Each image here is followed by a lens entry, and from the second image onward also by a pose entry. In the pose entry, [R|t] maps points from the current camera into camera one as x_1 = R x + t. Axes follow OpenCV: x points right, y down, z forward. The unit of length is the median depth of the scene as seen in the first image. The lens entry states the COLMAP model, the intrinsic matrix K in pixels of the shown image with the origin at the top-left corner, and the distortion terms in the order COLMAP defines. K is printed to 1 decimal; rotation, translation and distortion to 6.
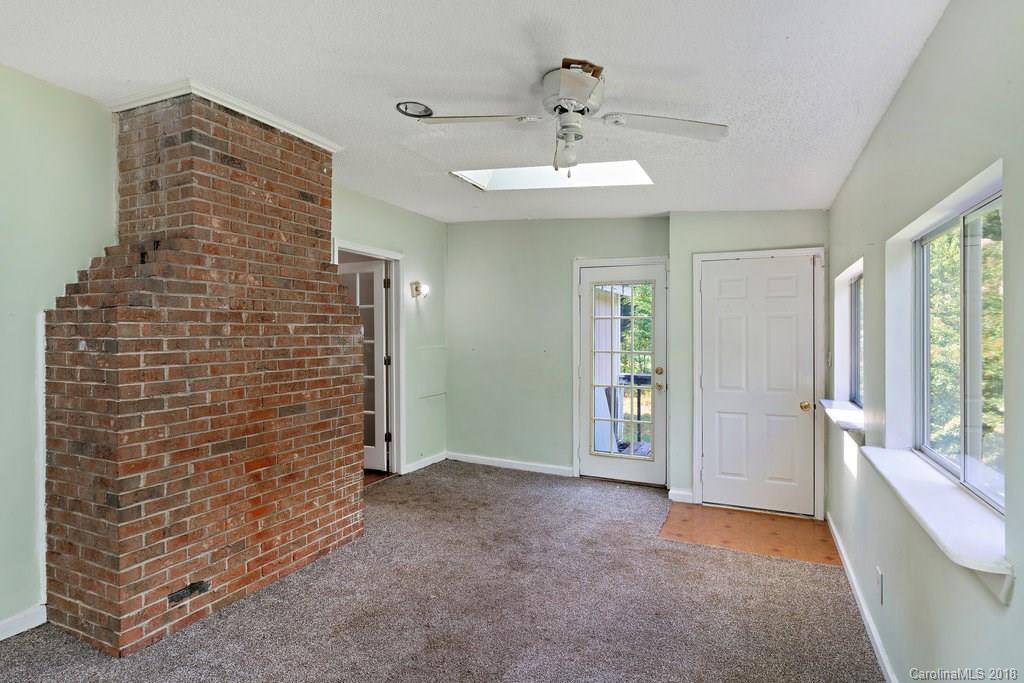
lens RADIAL K [[532.7, 0, 508.9], [0, 532.7, 332.0], [0, 0, 1]] dist [-0.001129, 0.001298]
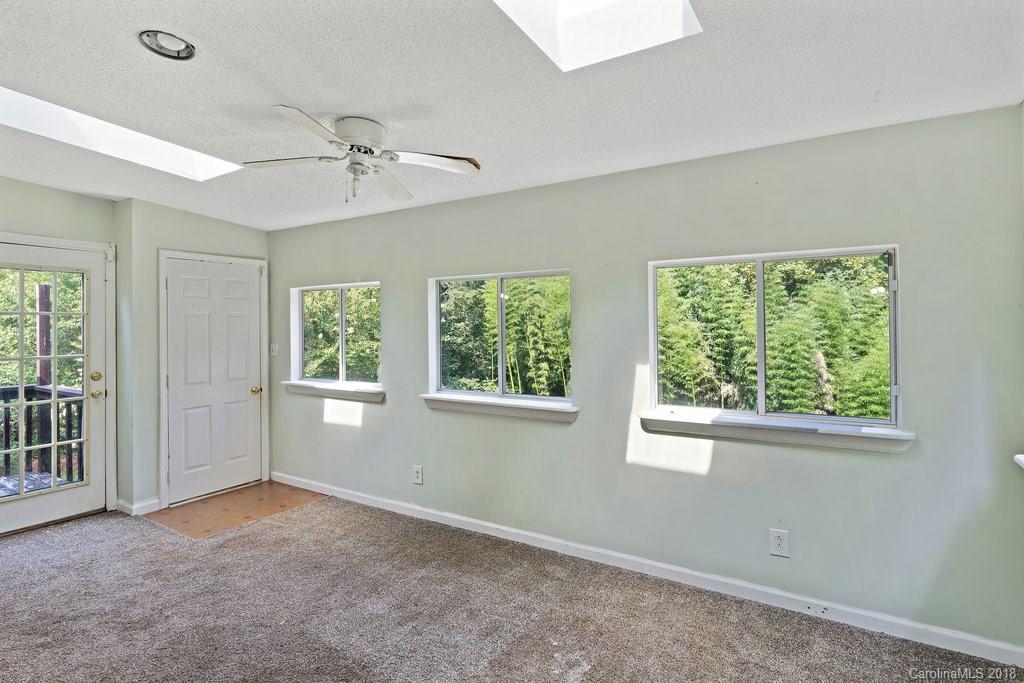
lens RADIAL K [[532.7, 0, 508.9], [0, 532.7, 332.0], [0, 0, 1]] dist [-0.001129, 0.001298]
pose [[0.129715, -0.017108, 0.991404, -0.587223], [0.006986, 0.999842, 0.016339, -0.010000], [-0.991527, 0.004806, 0.129814, 0.287691]]
